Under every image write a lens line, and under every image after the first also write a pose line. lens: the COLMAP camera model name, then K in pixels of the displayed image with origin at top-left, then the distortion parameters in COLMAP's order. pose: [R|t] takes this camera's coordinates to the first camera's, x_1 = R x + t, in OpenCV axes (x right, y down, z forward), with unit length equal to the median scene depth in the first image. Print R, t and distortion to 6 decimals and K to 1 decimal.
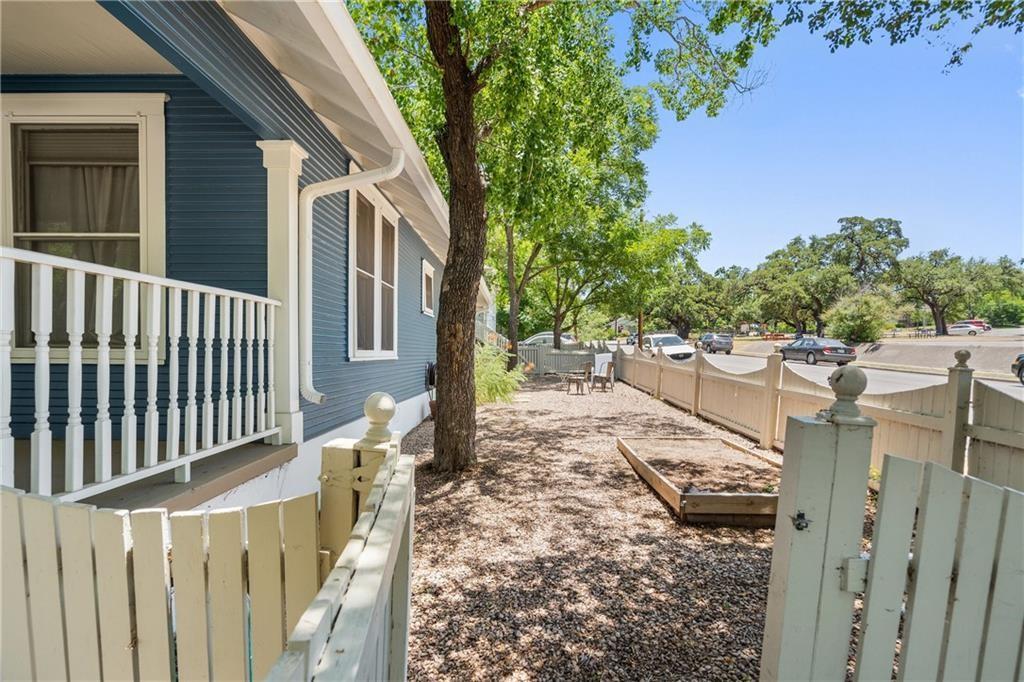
lens RADIAL K [[478.6, 0, 509.6], [0, 478.6, 359.7], [0, 0, 1]] dist [-0.003877, -0.000514]
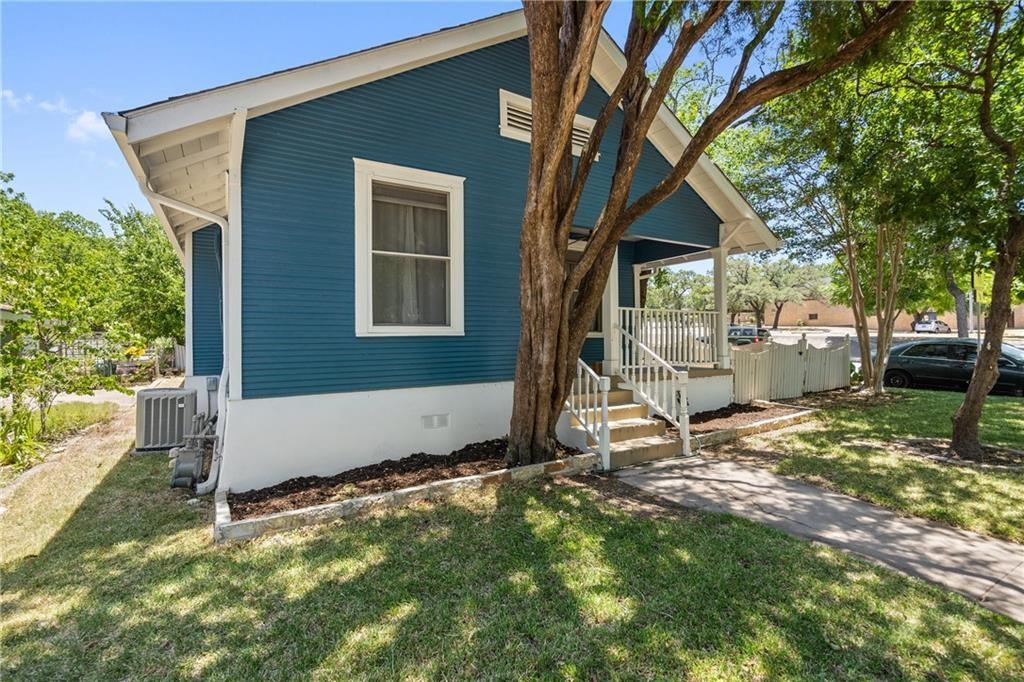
lens RADIAL K [[470.2, 0, 512.6], [0, 470.2, 337.9], [0, 0, 1]] dist [-0.001593, 0.000675]
pose [[0.840114, -0.011597, 0.542286, -2.108238], [0.023269, 0.999622, -0.014671, 0.033988], [-0.541910, 0.024943, 0.840066, -0.810590]]
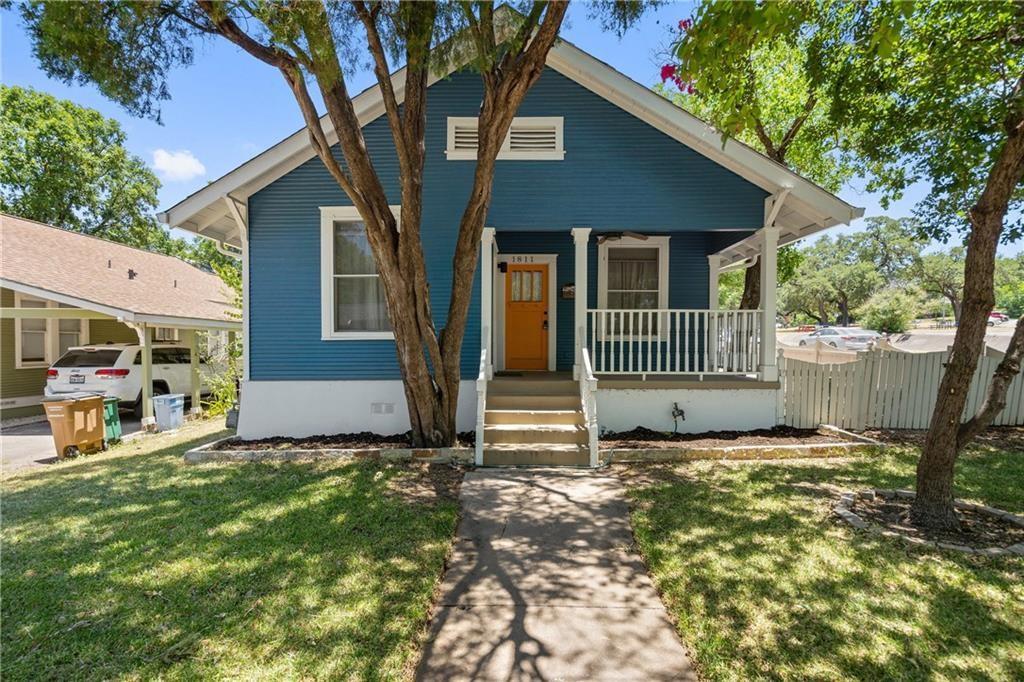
lens RADIAL K [[488.8, 0, 512.9], [0, 488.8, 361.8], [0, 0, 1]] dist [-0.000144, 0.000167]
pose [[0.999972, -0.006640, -0.003553, -1.185616], [0.006695, 0.999856, 0.015619, 0.055562], [0.003449, -0.015642, 0.999872, -1.244572]]
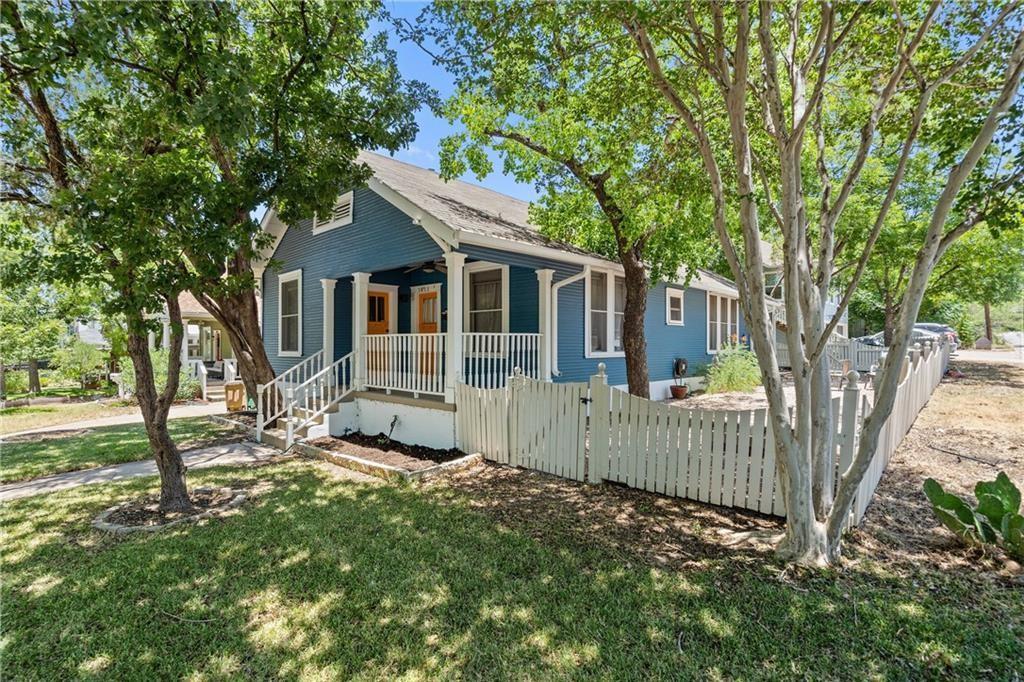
lens RADIAL K [[481.8, 0, 512.0], [0, 481.8, 341.0], [0, 0, 1]] dist [-0.001422, -0.000062]
pose [[0.740308, -0.013766, -0.672127, 0.811746], [-0.006251, 0.999606, -0.027358, -0.011978], [0.672239, 0.024455, 0.739930, -0.714546]]
